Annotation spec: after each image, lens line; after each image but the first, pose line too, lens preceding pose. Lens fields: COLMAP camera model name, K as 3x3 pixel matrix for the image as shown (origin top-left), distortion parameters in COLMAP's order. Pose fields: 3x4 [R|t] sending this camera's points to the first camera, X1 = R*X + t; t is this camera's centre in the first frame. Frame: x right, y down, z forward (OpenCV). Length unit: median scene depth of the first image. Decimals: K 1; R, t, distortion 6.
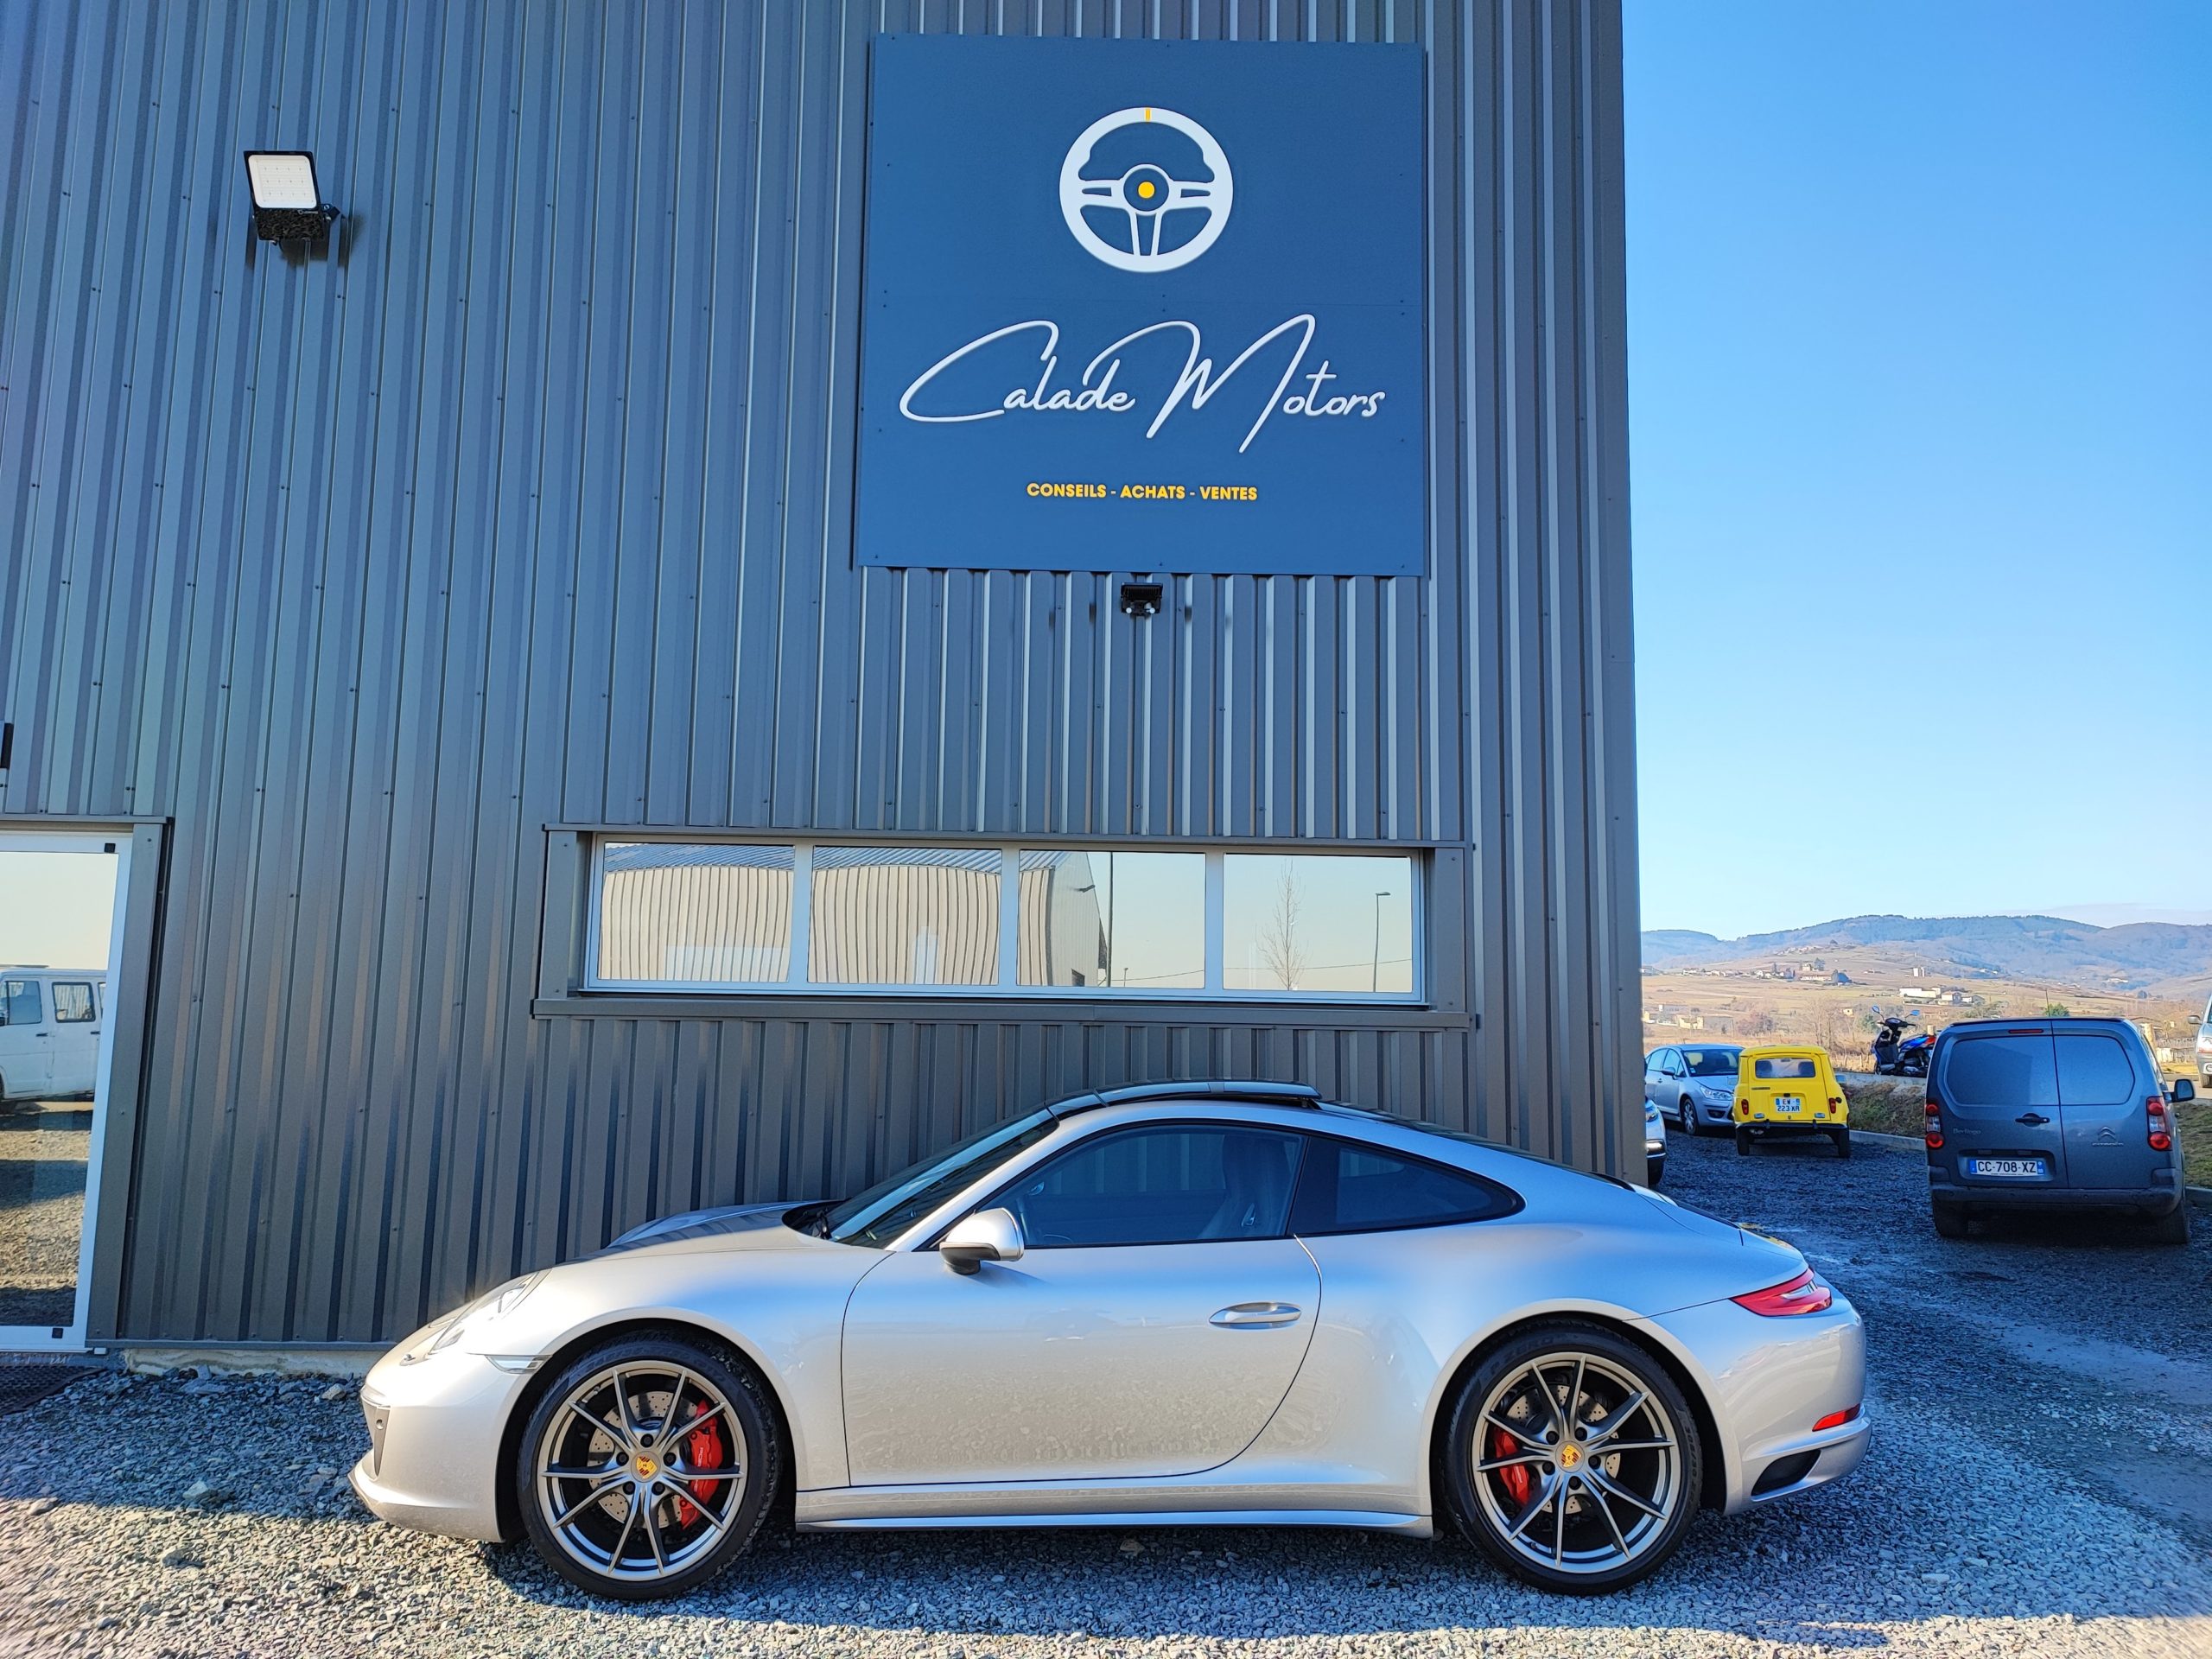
lens RADIAL K [[1569.9, 0, 1094.4], [0, 1569.9, 834.5], [0, 0, 1]] dist [0.032245, -0.039166]
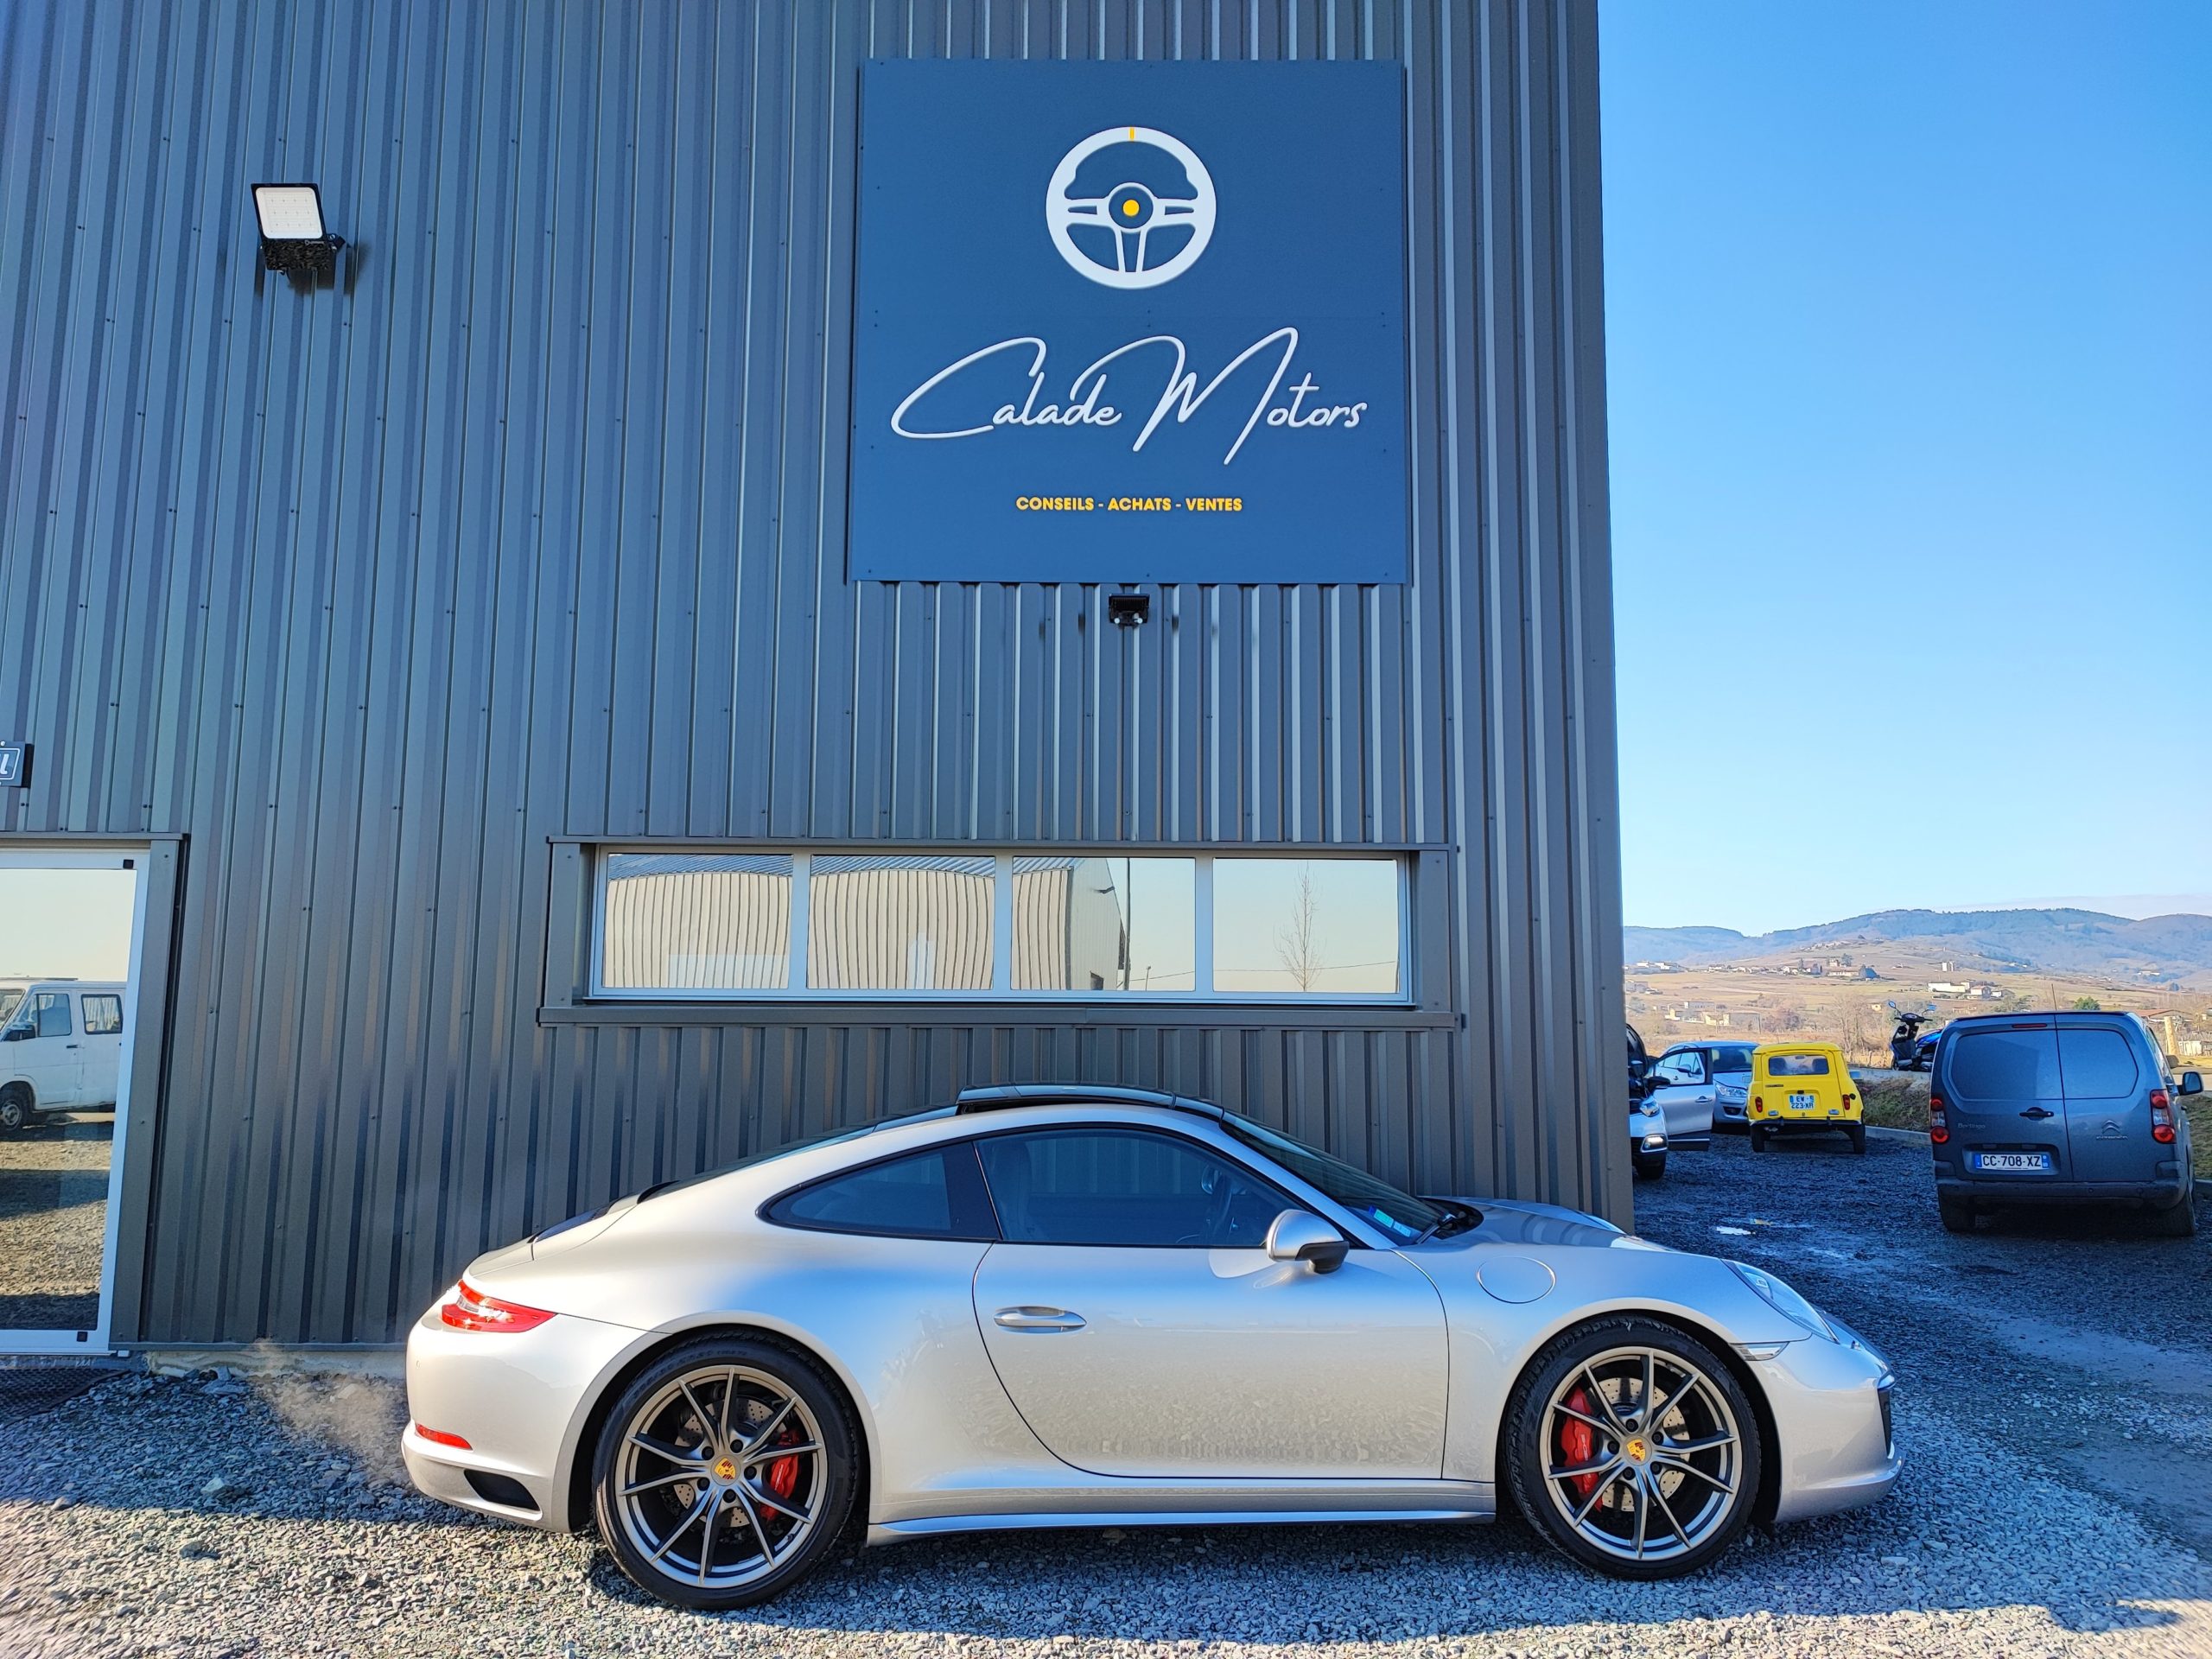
lens RADIAL K [[1569.9, 0, 1094.4], [0, 1569.9, 834.5], [0, 0, 1]] dist [0.032245, -0.039166]
pose [[0.999856, -0.010516, -0.013290, 0.019208], [0.010495, 0.999944, -0.001626, -0.002380], [0.013306, 0.001486, 0.999910, -0.019547]]
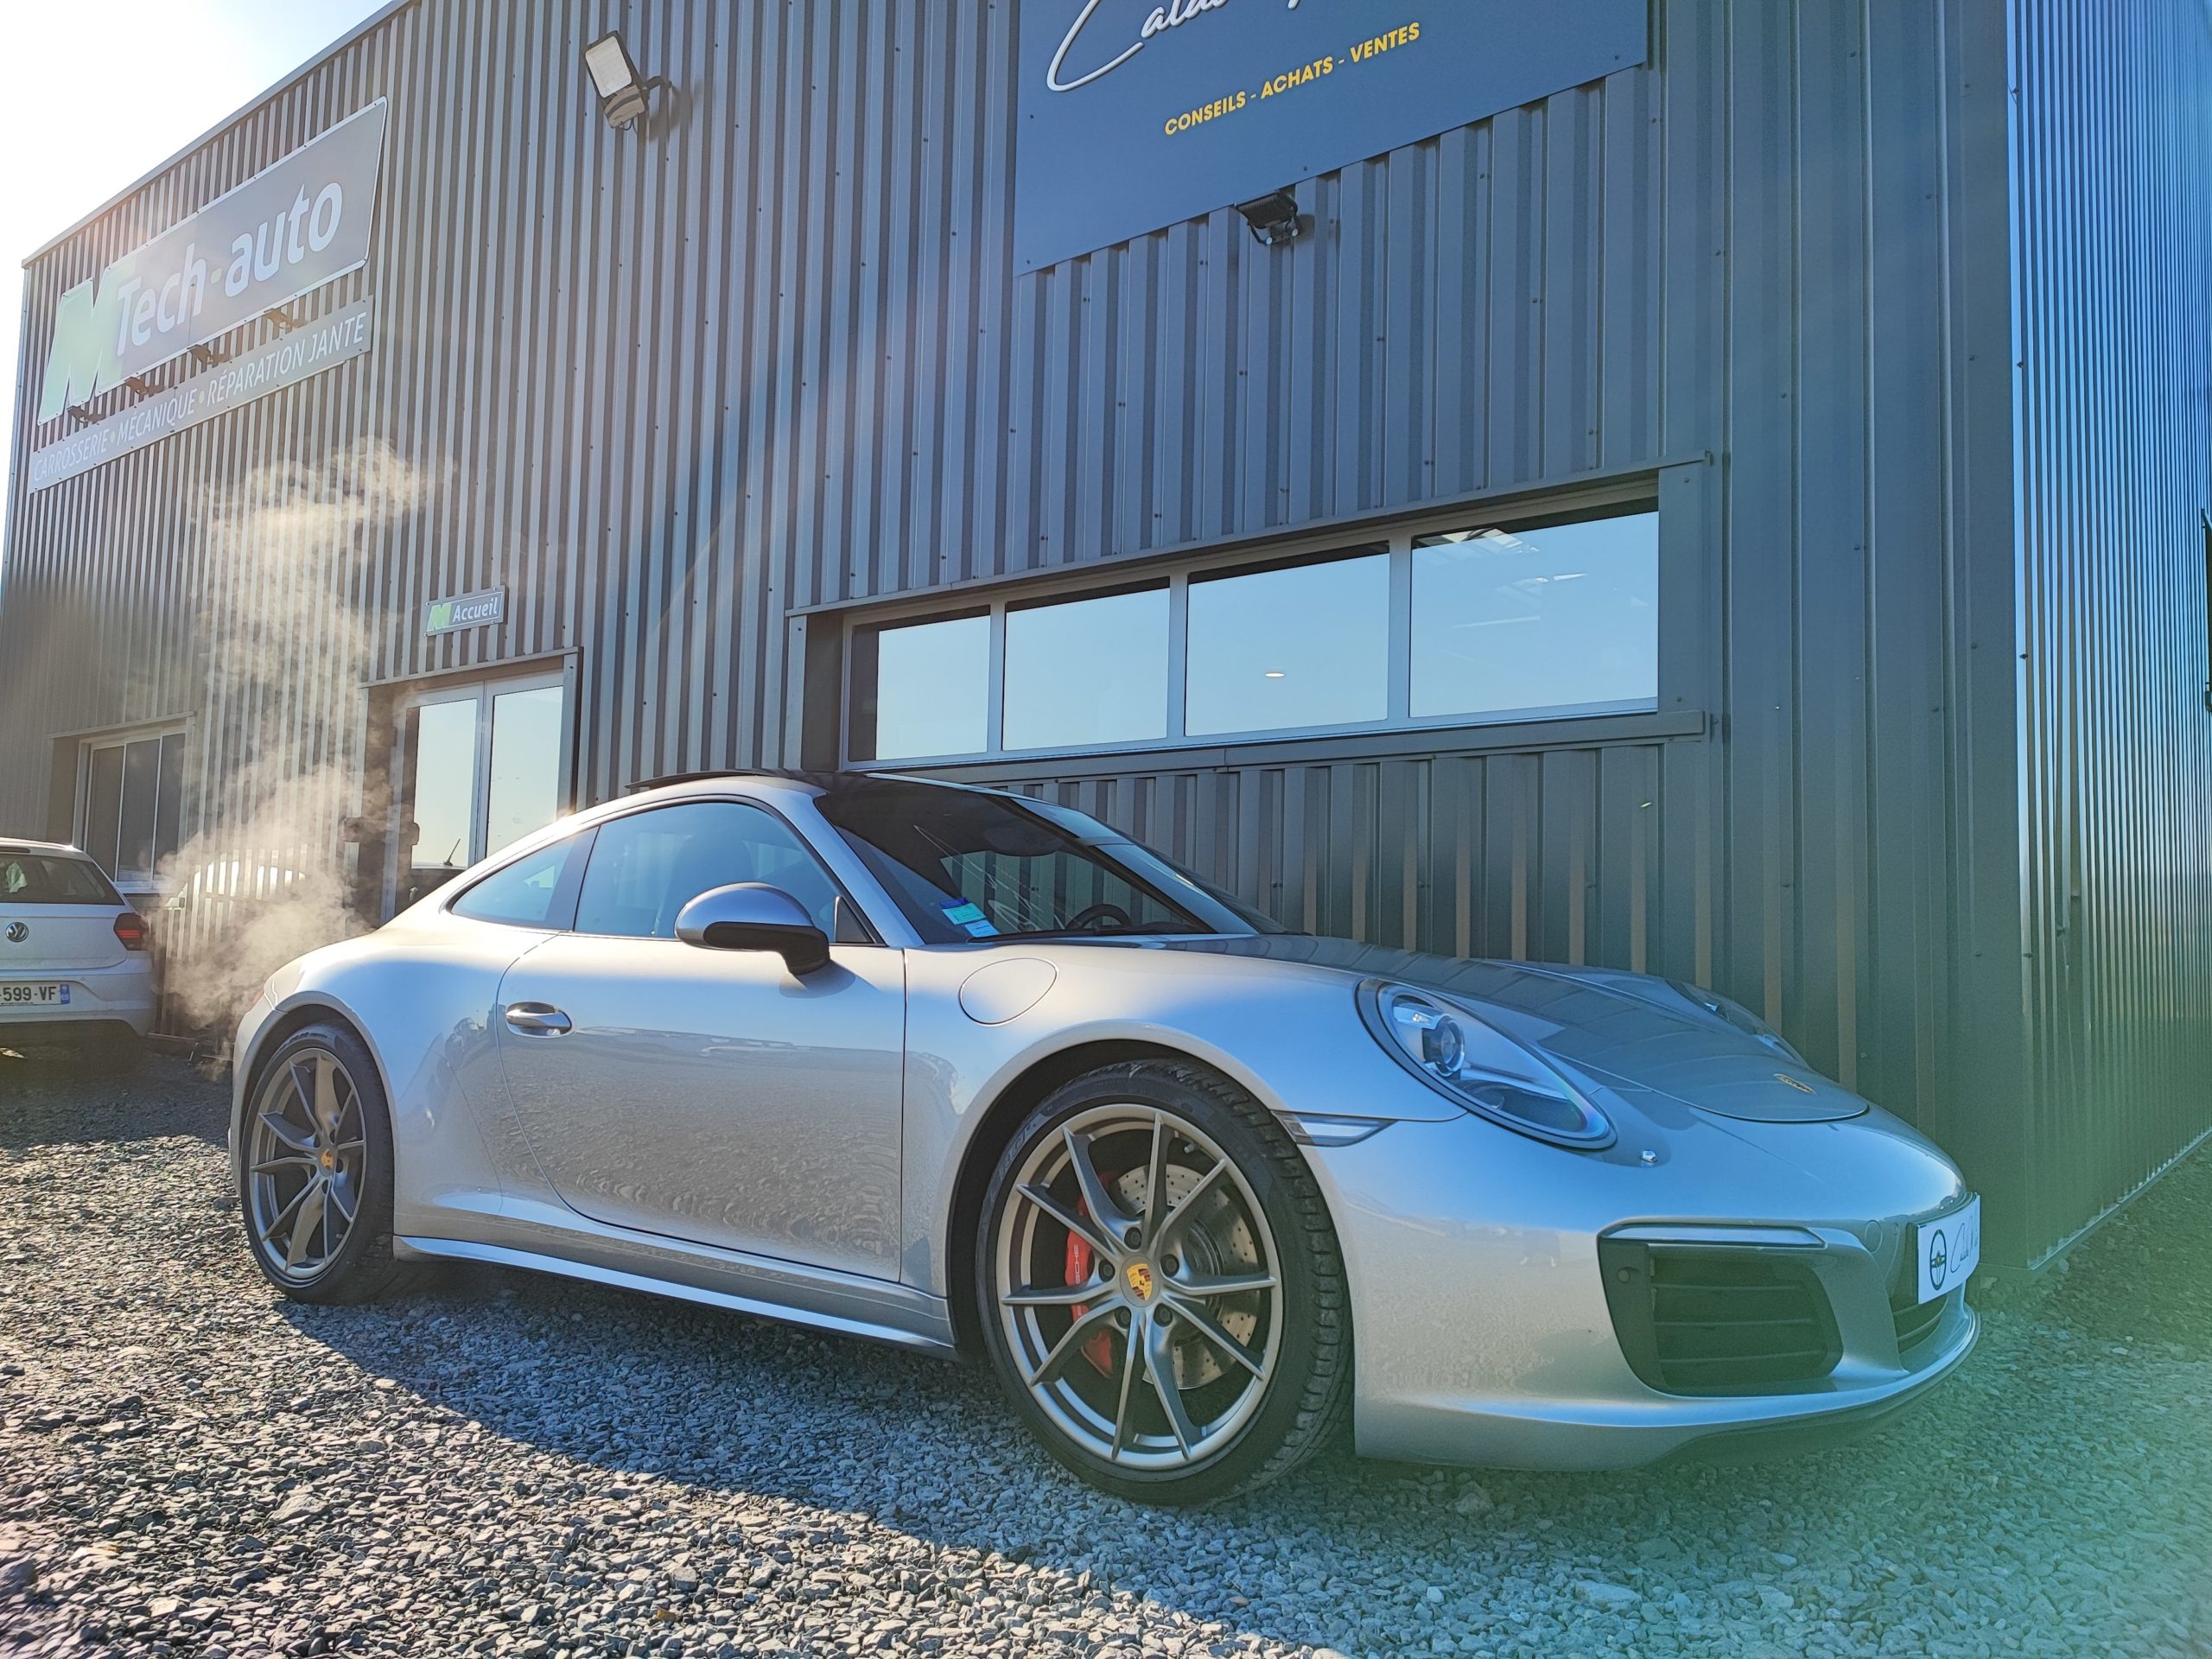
lens RADIAL K [[1569.9, 0, 1094.4], [0, 1569.9, 834.5], [0, 0, 1]] dist [0.032245, -0.039166]
pose [[0.773818, -0.043135, -0.631938, 0.433860], [0.071197, 0.997279, 0.019110, 0.129603], [0.629394, -0.059780, 0.774784, 0.320349]]
